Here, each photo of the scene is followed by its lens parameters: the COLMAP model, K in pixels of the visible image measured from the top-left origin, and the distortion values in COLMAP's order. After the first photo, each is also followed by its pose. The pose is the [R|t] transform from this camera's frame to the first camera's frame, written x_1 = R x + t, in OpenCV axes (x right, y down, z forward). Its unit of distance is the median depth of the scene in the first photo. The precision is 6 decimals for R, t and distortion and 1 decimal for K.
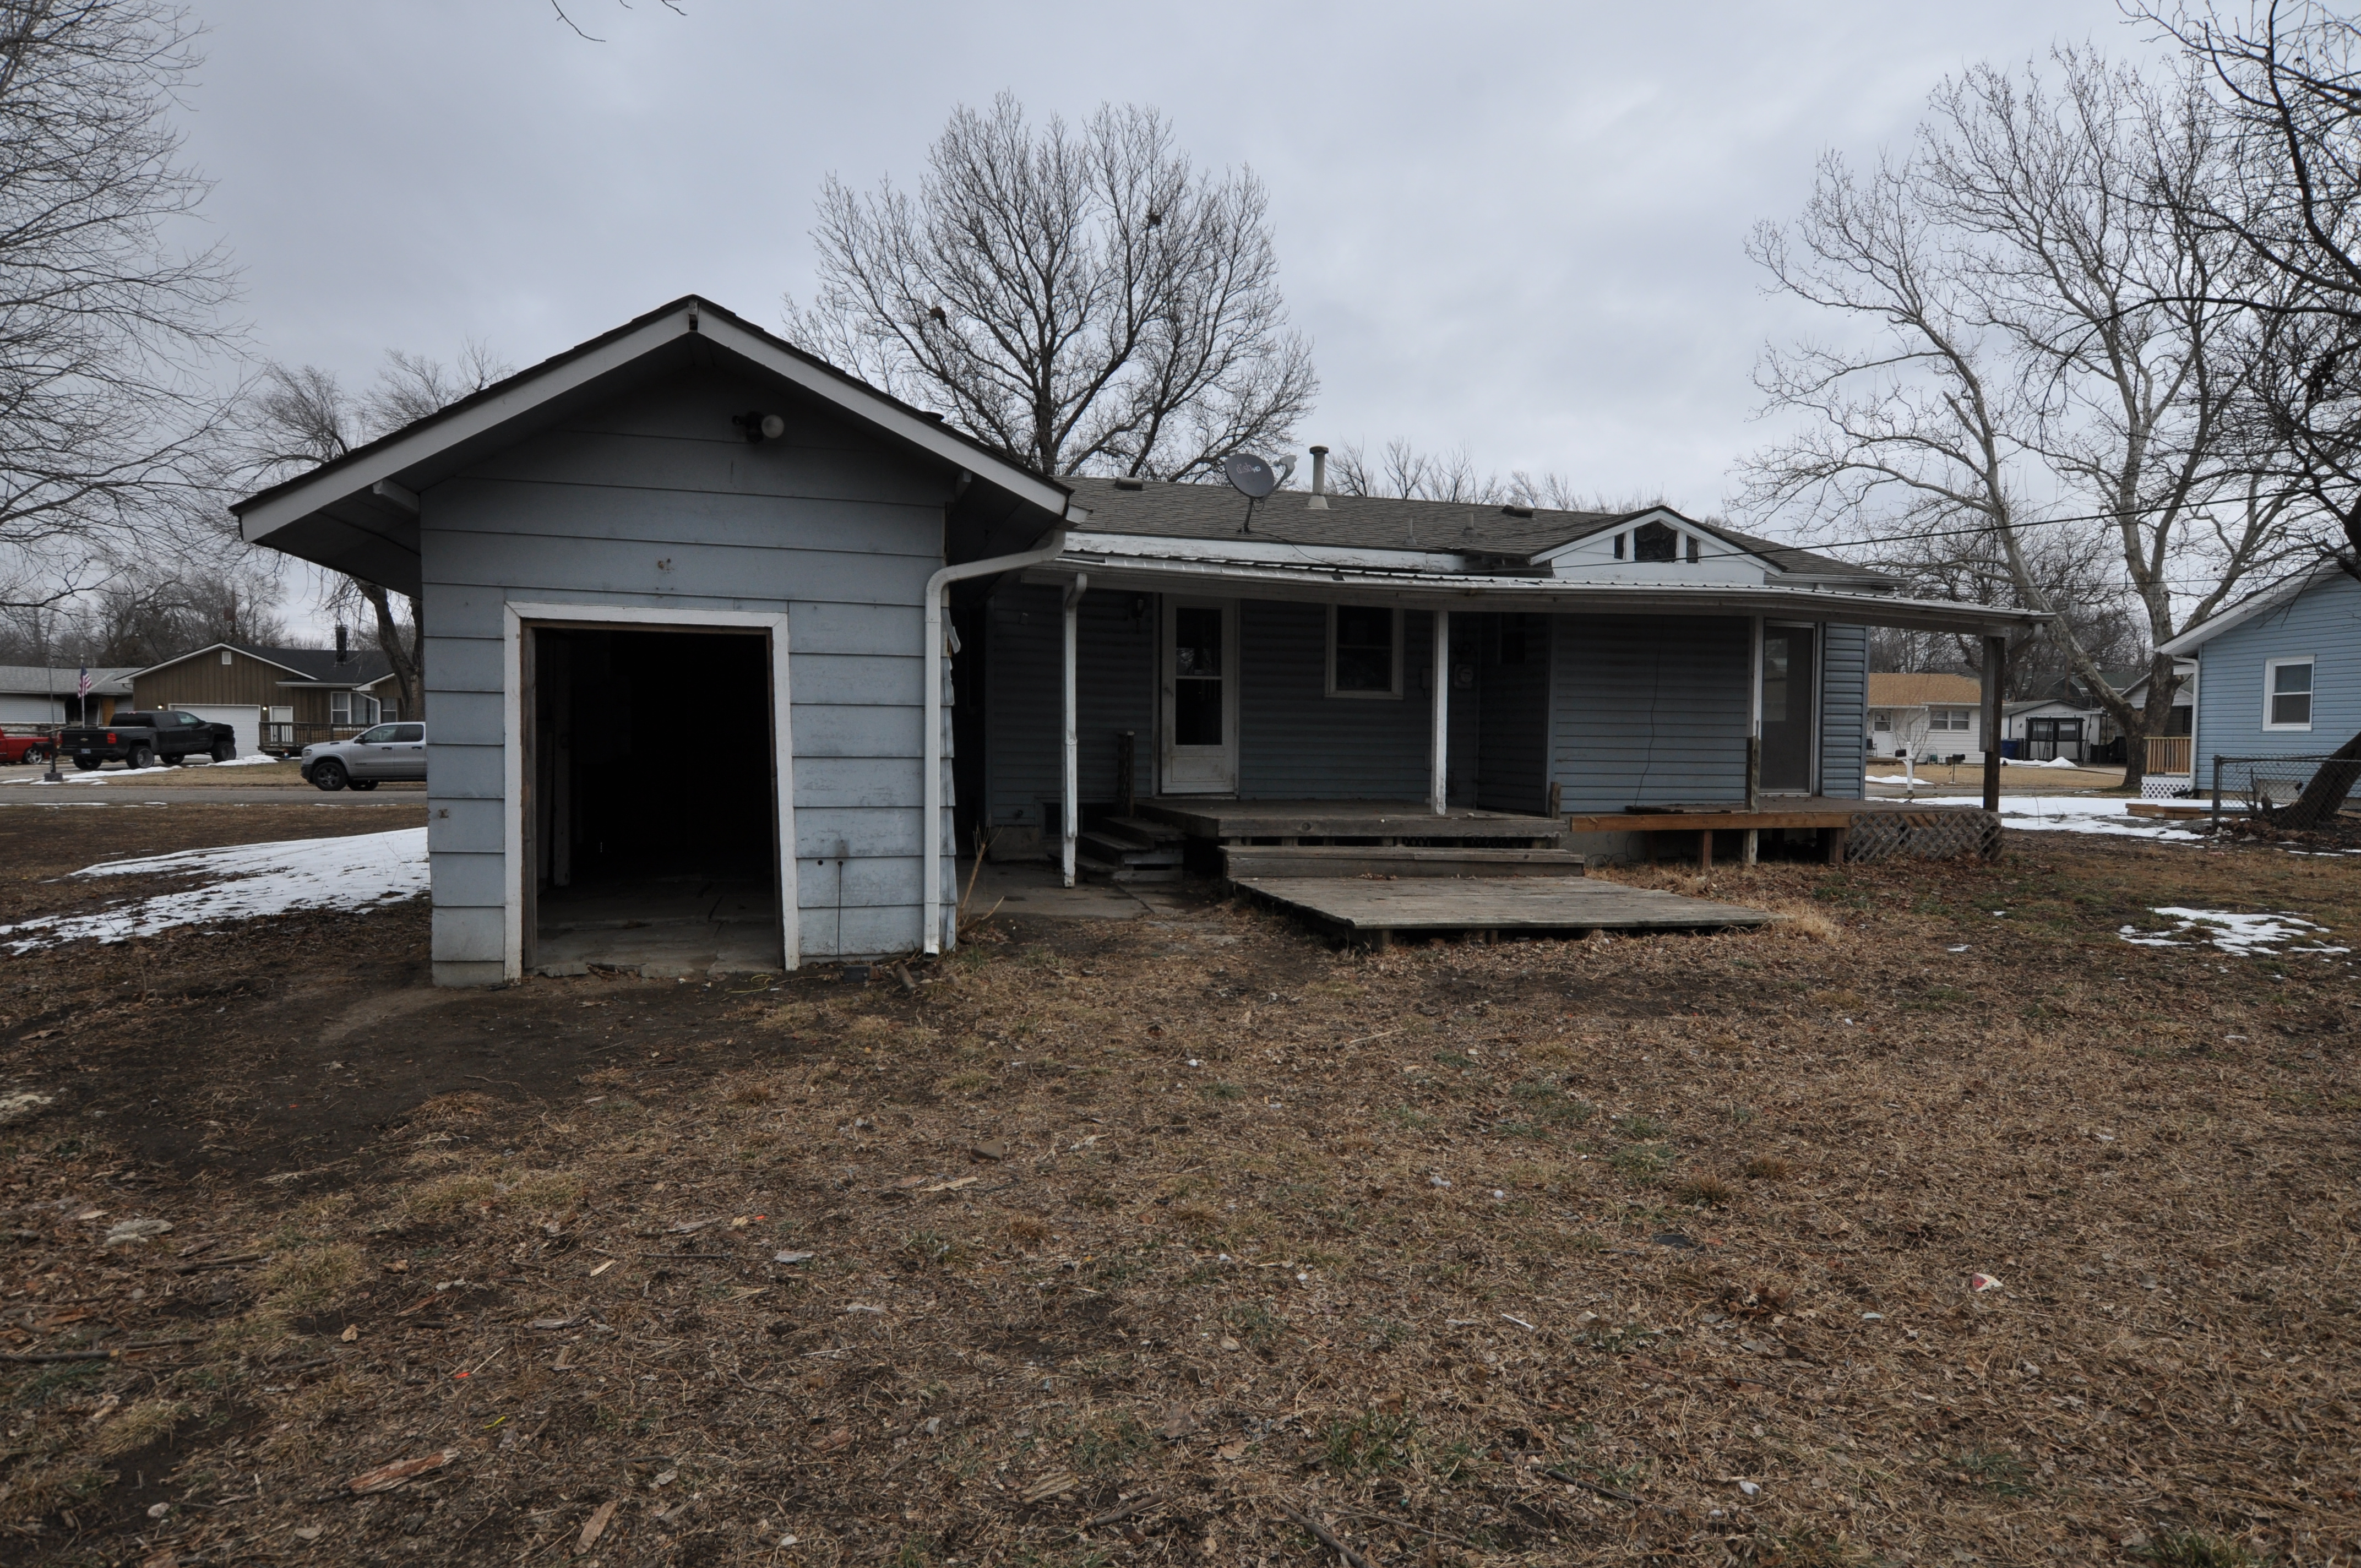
lens RADIAL K [[1280.6, 0, 1182.4], [0, 1280.6, 793.3], [0, 0, 1]] dist [-0.027602, 0.005072]
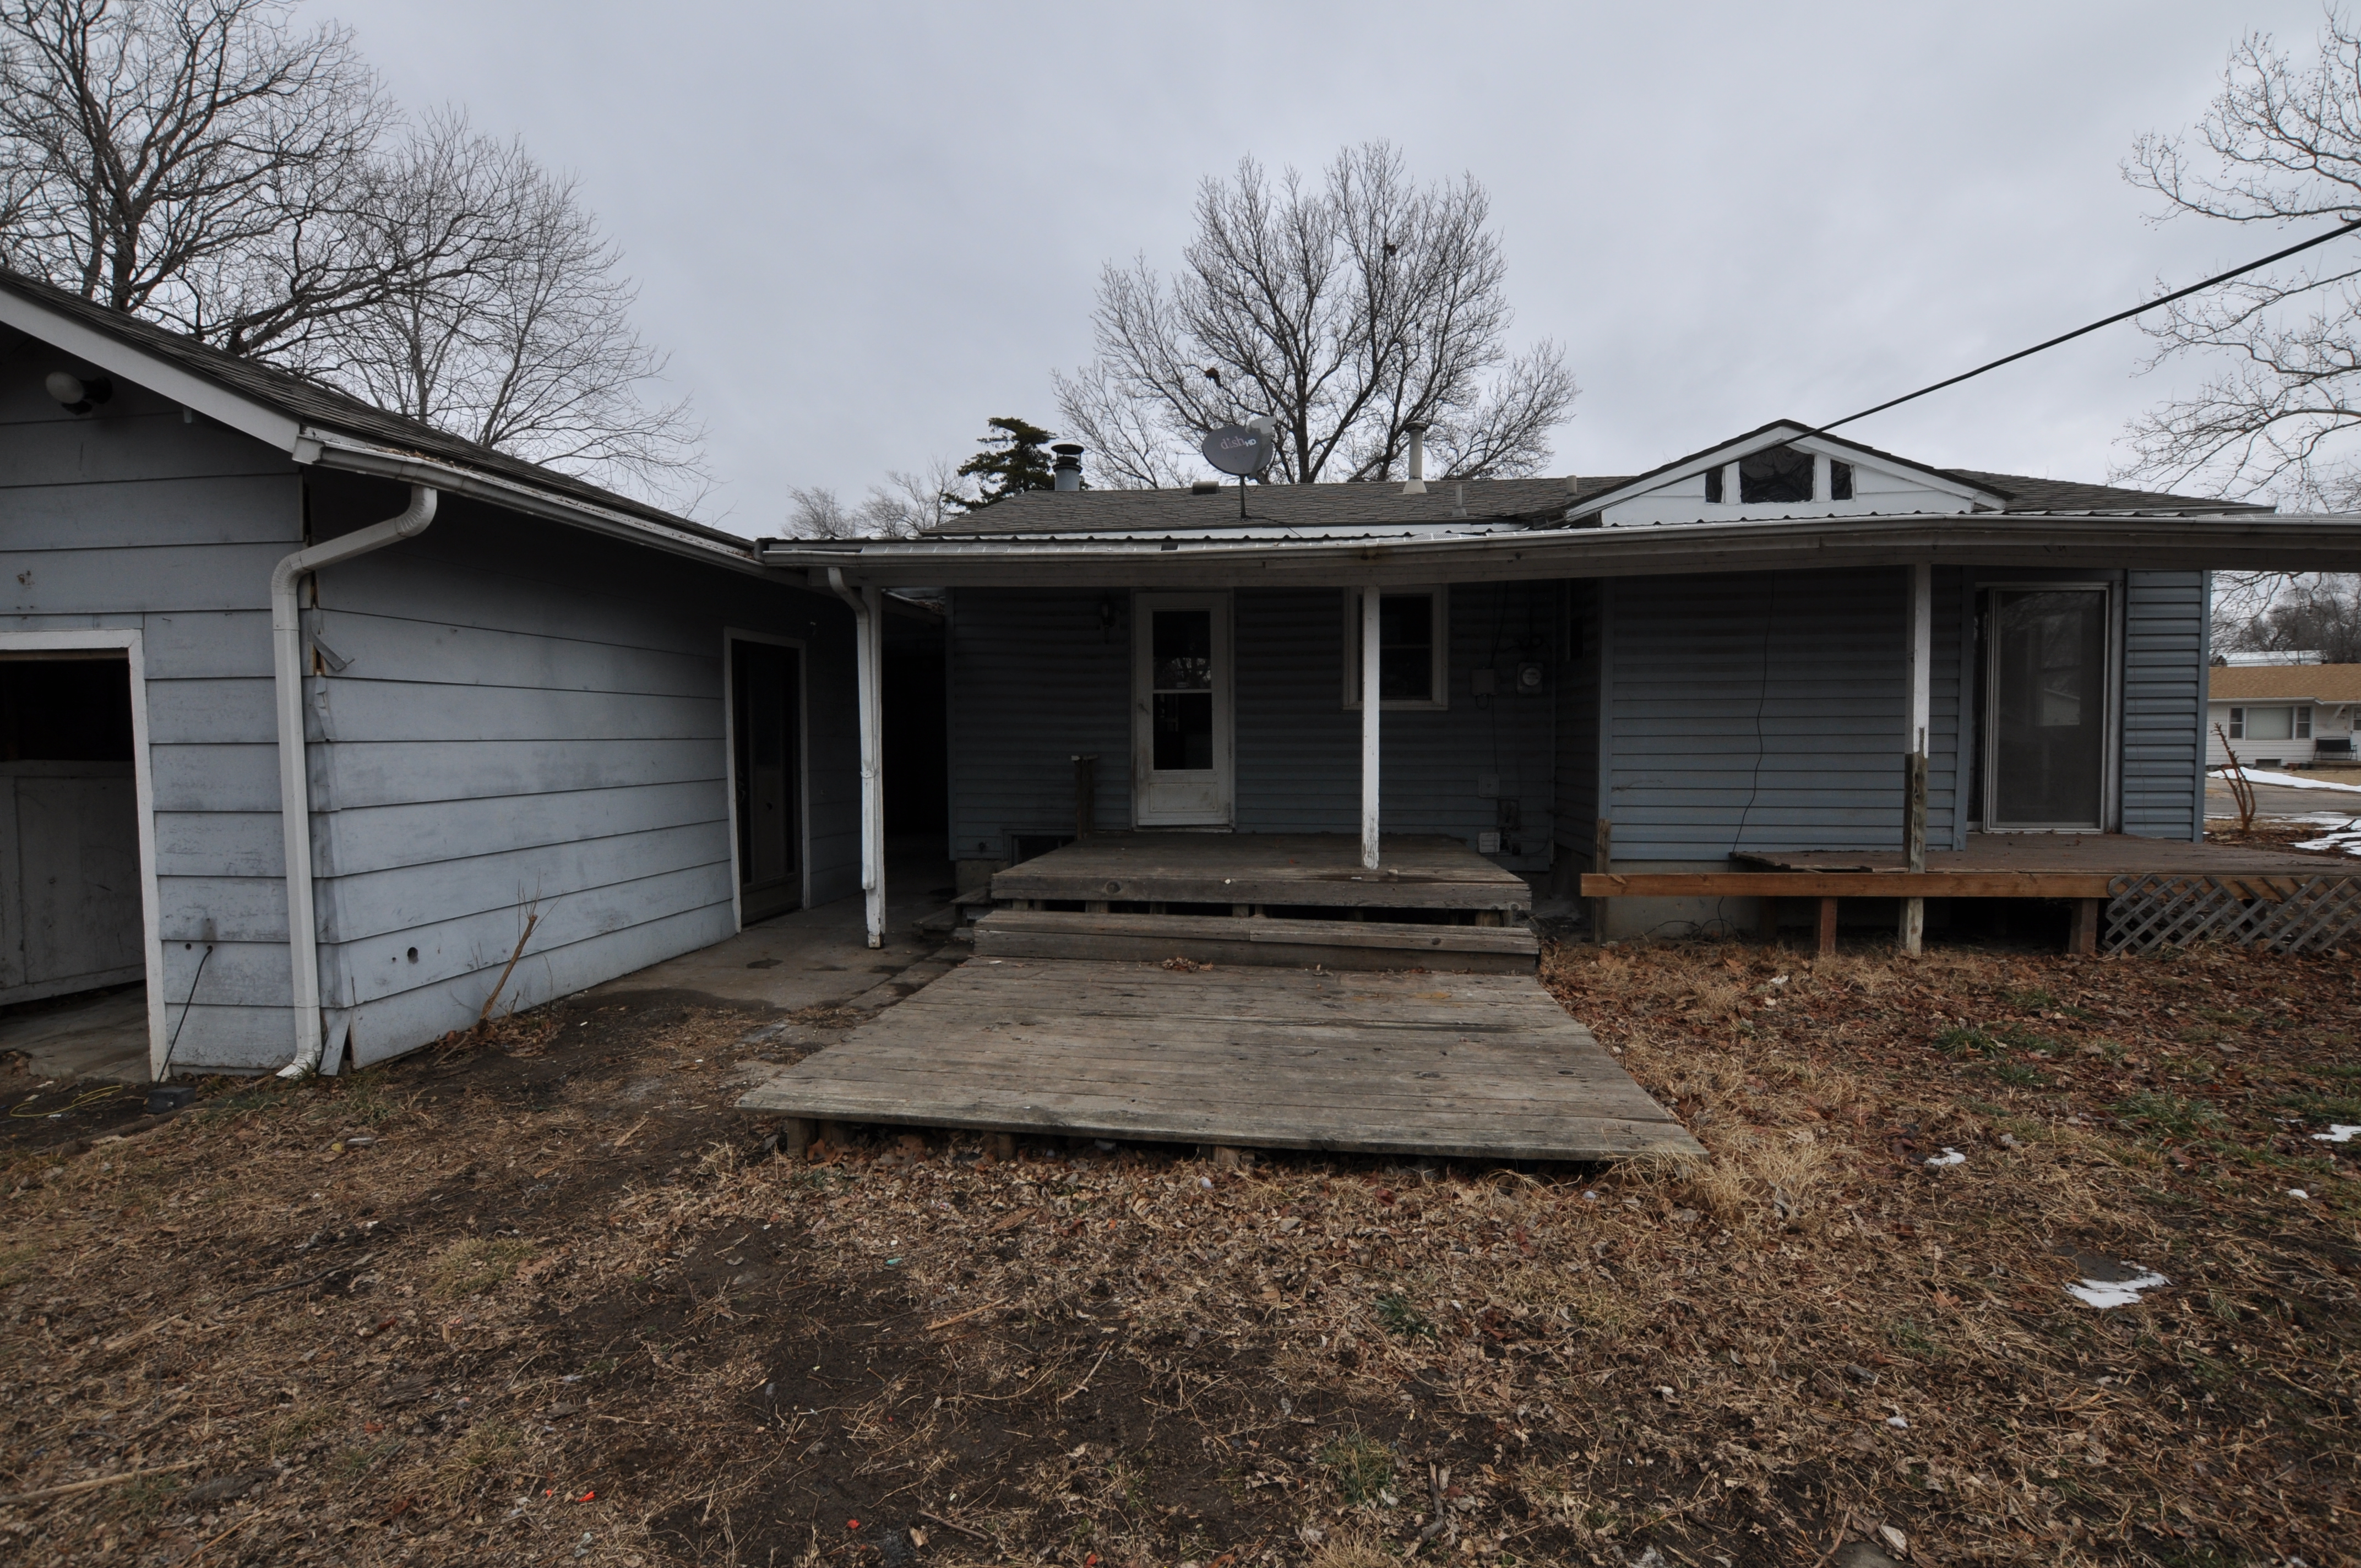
lens RADIAL K [[1034.2, 0, 1167.9], [0, 1034.2, 797.1], [0, 0, 1]] dist [-0.035924, 0.004937]
pose [[0.925930, 0.002780, -0.377685, 0.291980], [-0.001644, 0.999993, 0.003331, -0.023340], [0.377692, -0.002464, 0.925928, 0.383370]]
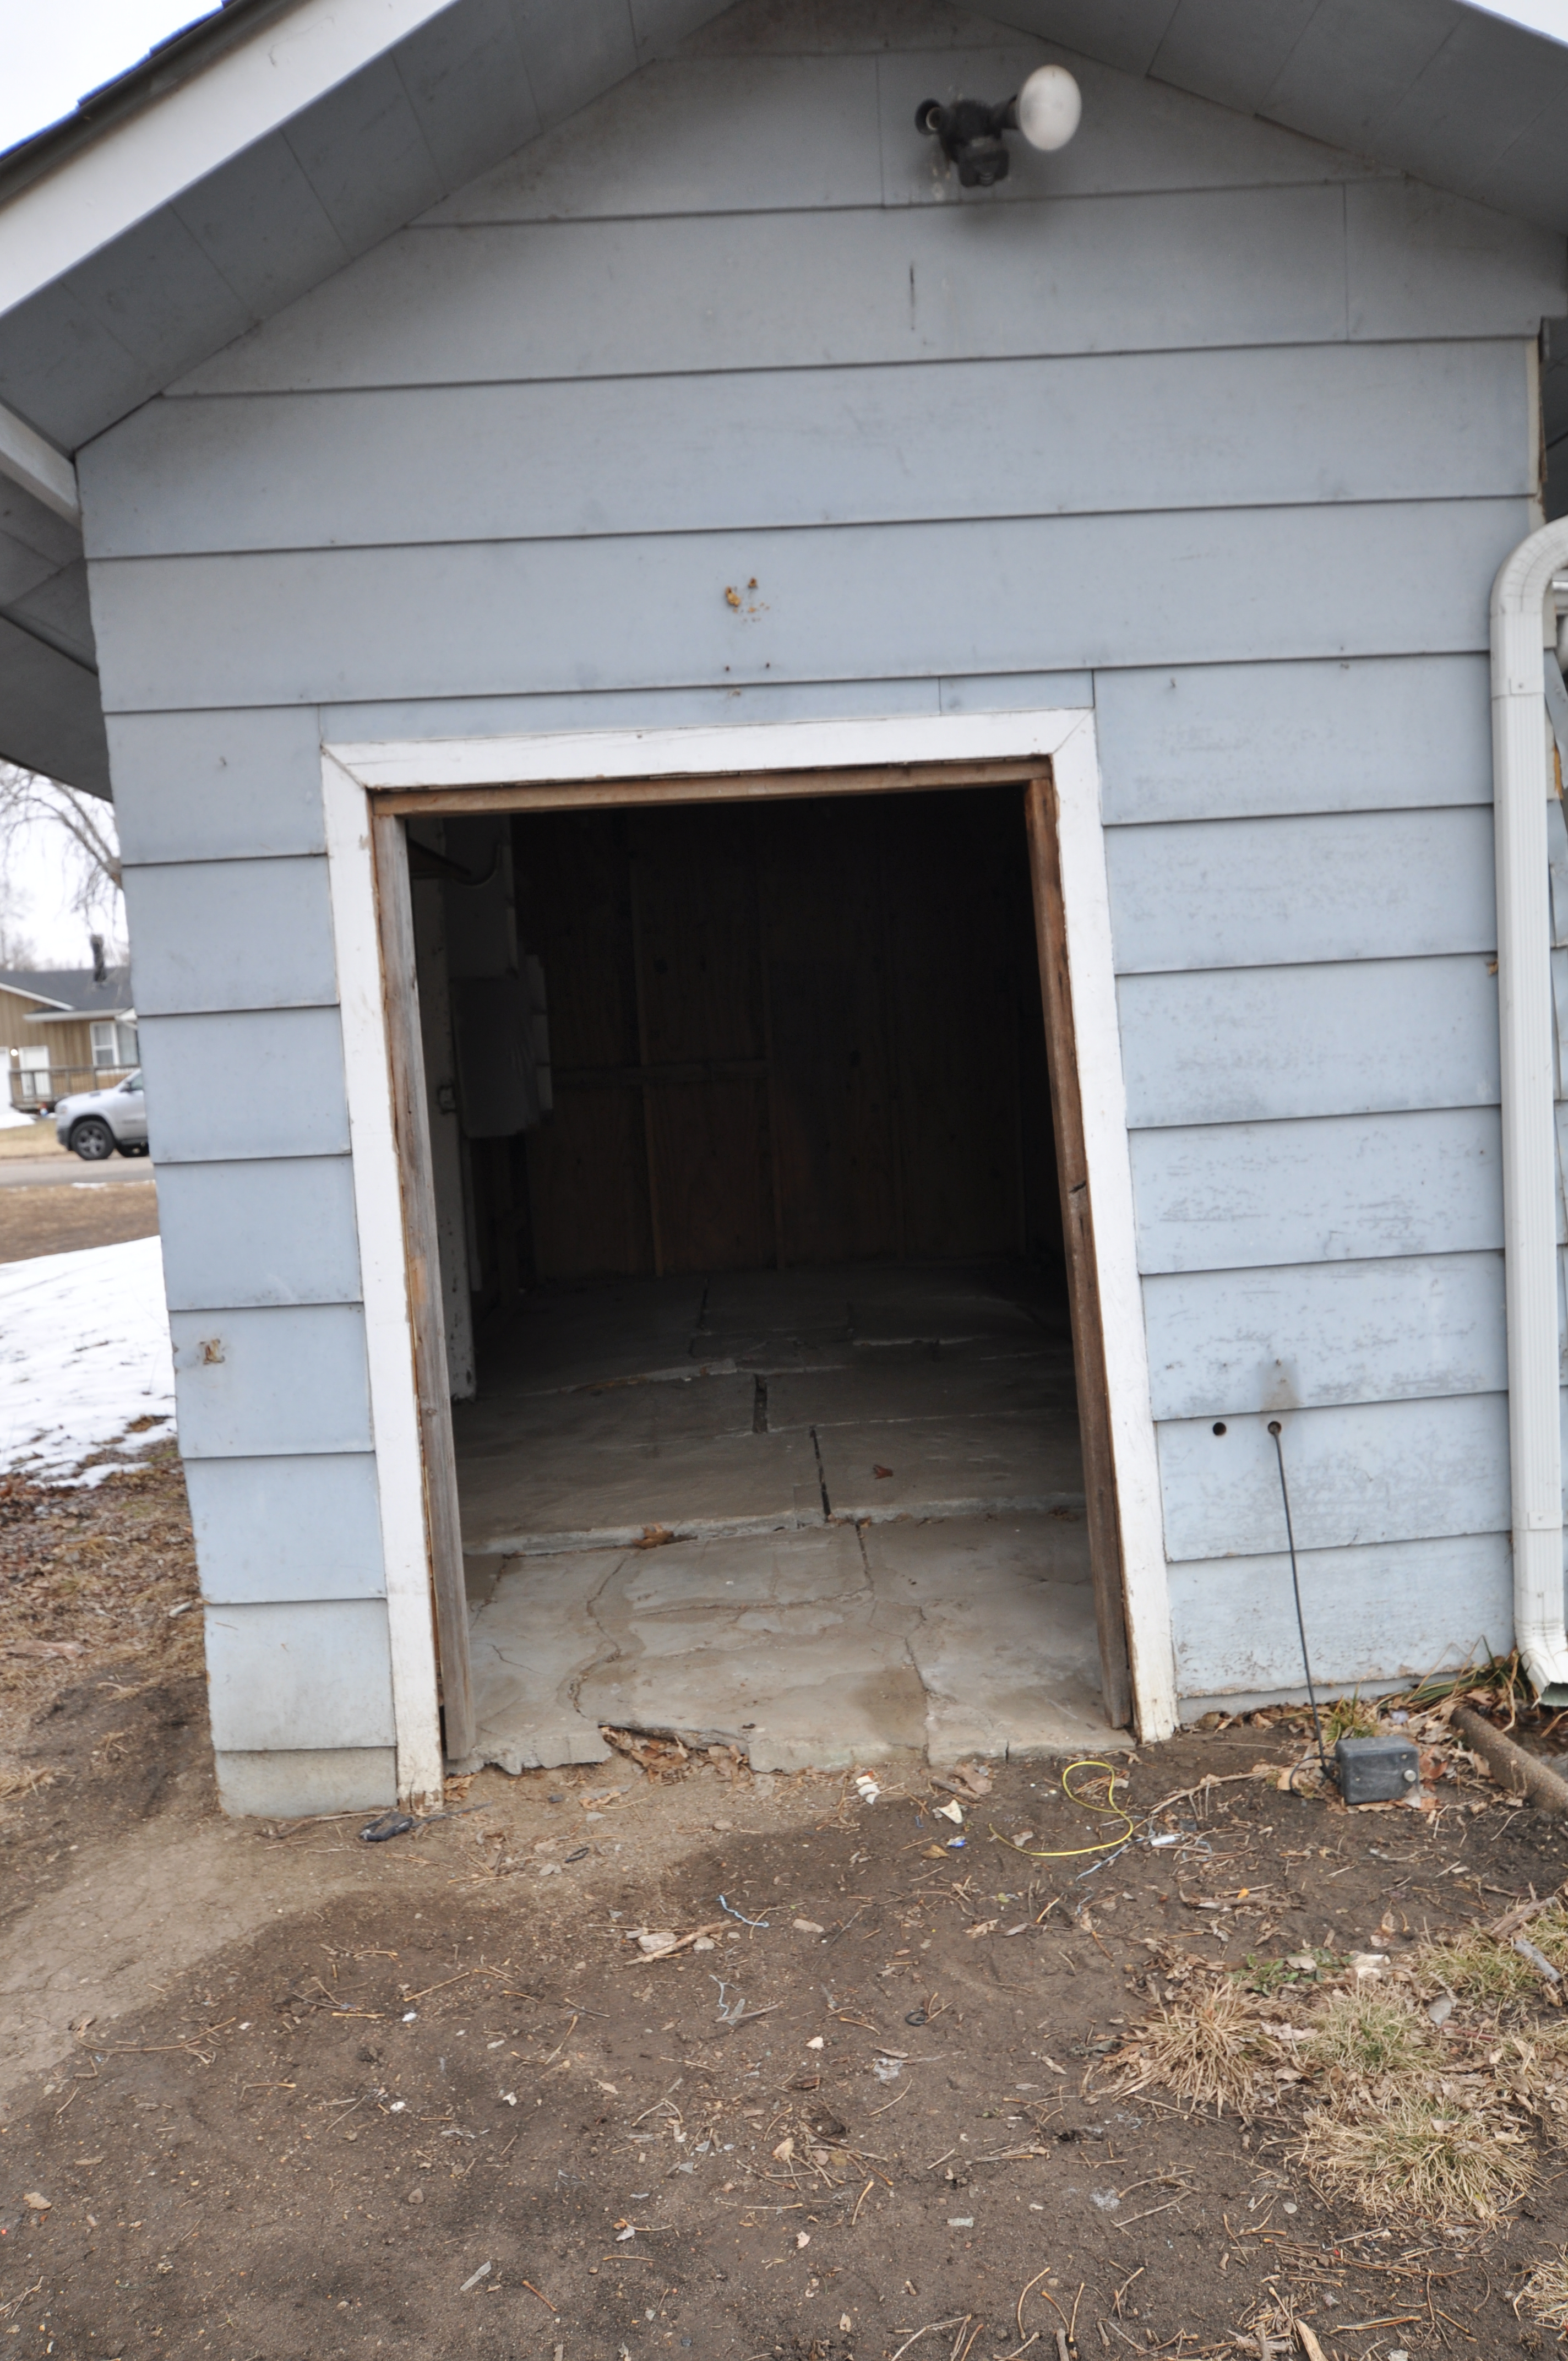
lens RADIAL K [[1757.5, 0, 787.5], [0, 1757.5, 1178.3], [0, 0, 1]] dist [-0.006568, -0.001035]
pose [[0.972645, -0.055141, -0.225656, -0.166264], [0.066413, 0.996880, 0.042663, -0.024143], [0.222600, -0.056483, 0.973272, 0.299764]]
